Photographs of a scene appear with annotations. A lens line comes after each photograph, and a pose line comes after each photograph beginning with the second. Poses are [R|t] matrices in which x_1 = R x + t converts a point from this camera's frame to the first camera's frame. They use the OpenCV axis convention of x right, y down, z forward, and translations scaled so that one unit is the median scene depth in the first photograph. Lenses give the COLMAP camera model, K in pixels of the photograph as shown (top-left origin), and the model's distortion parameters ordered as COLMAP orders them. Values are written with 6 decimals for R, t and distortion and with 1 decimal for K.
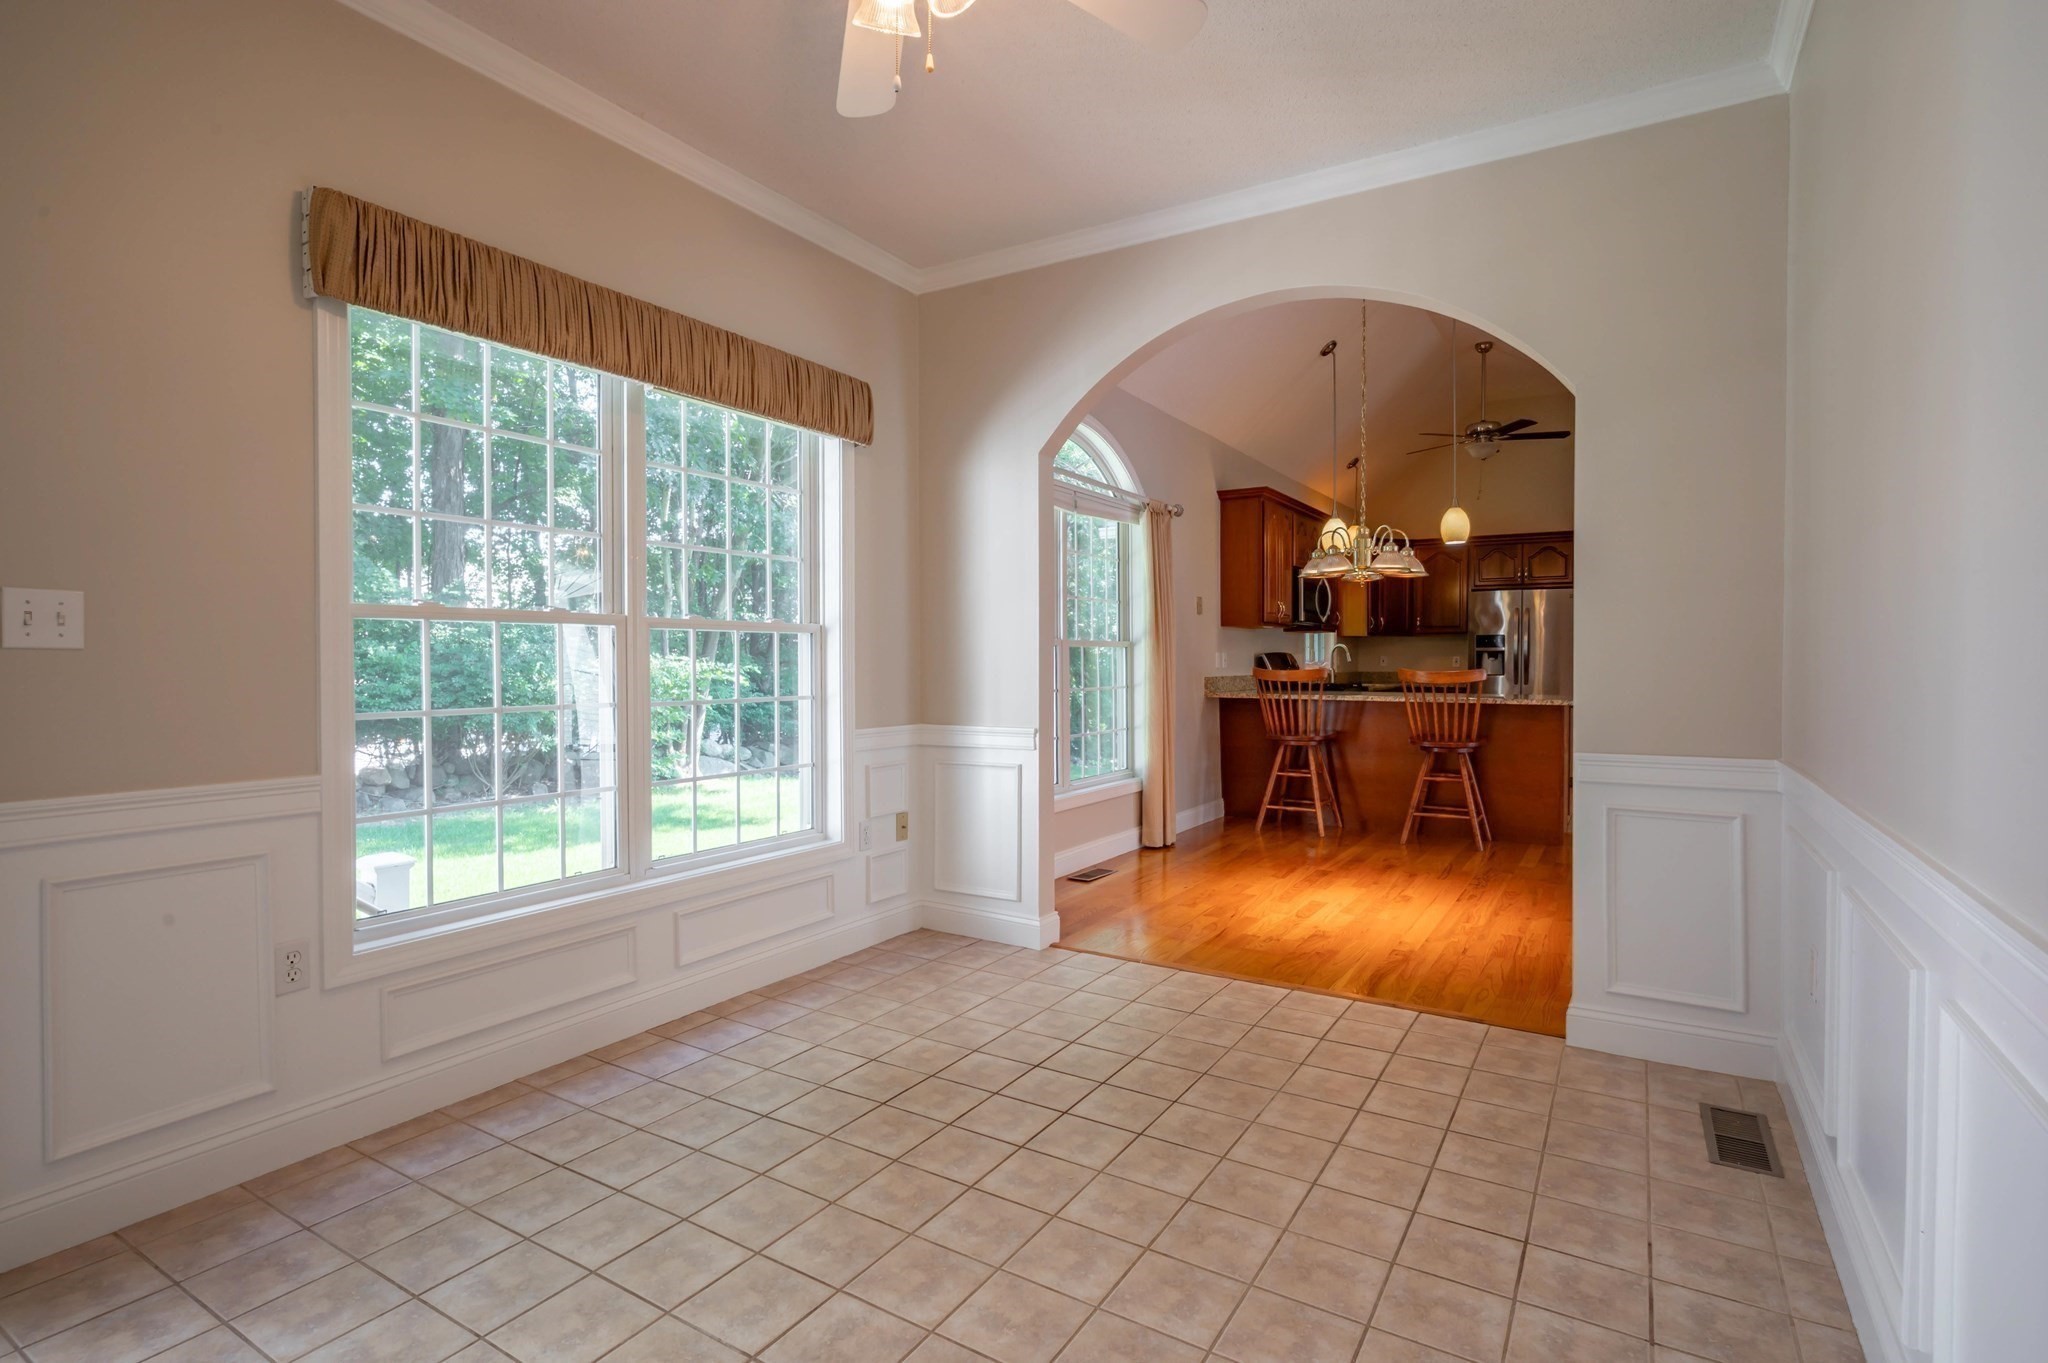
lens RADIAL K [[993.7, 0, 1024.7], [0, 993.7, 674.8], [0, 0, 1]] dist [-0.008198, 0.002513]
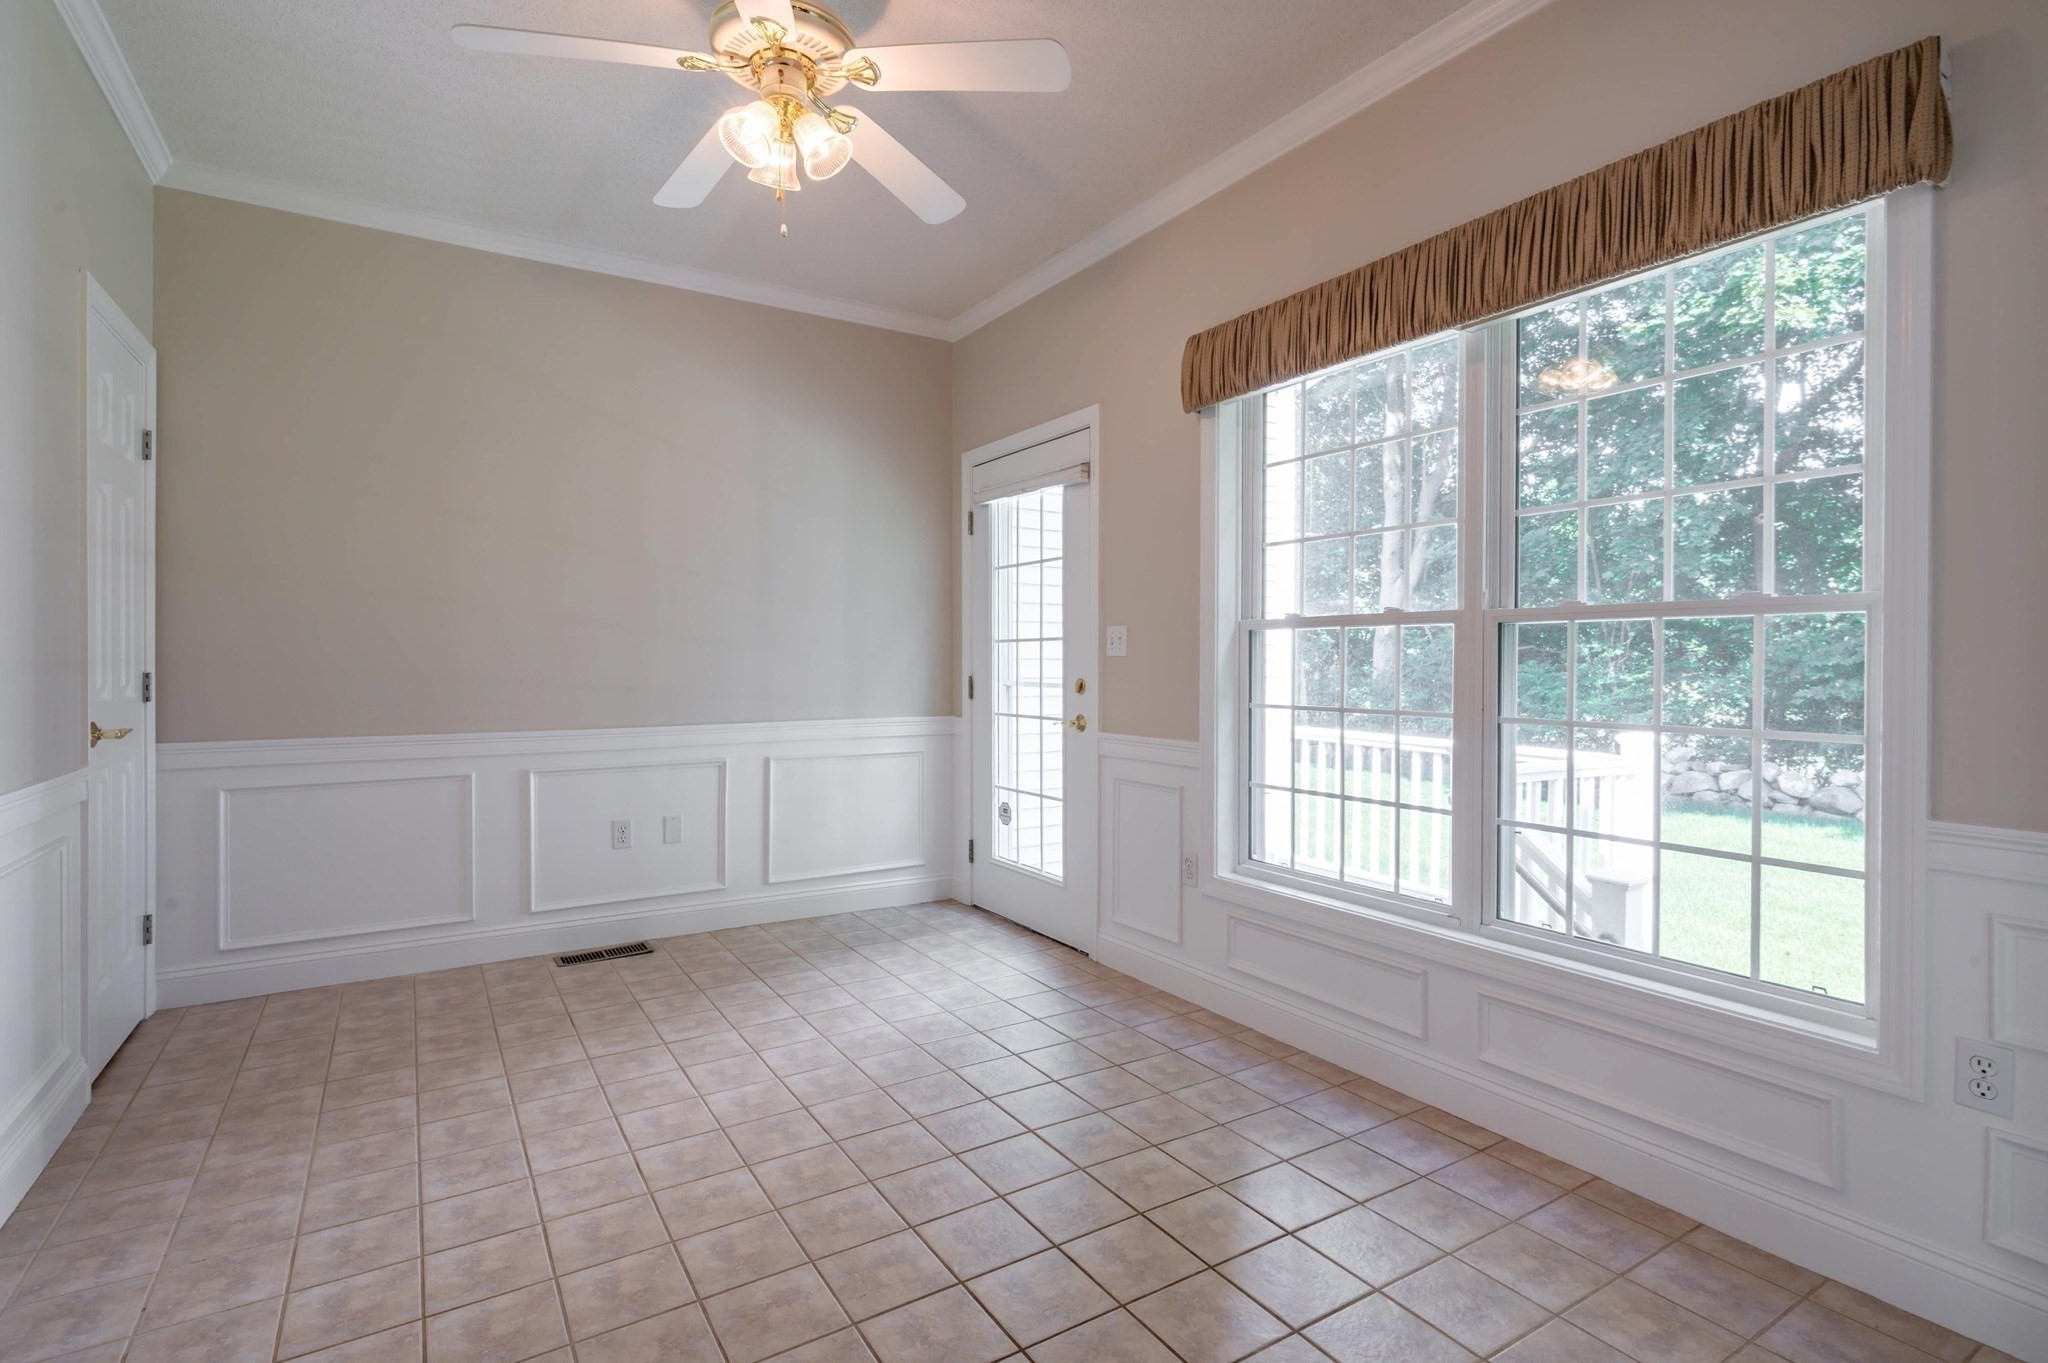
lens RADIAL K [[993.7, 0, 1024.4], [0, 993.7, 667.2], [0, 0, 1]] dist [-0.008198, 0.002513]
pose [[-0.434892, 0.004528, -0.900471, 0.623518], [-0.021942, 0.999637, 0.015624, -0.017096], [0.900215, 0.026552, -0.434635, 1.269846]]
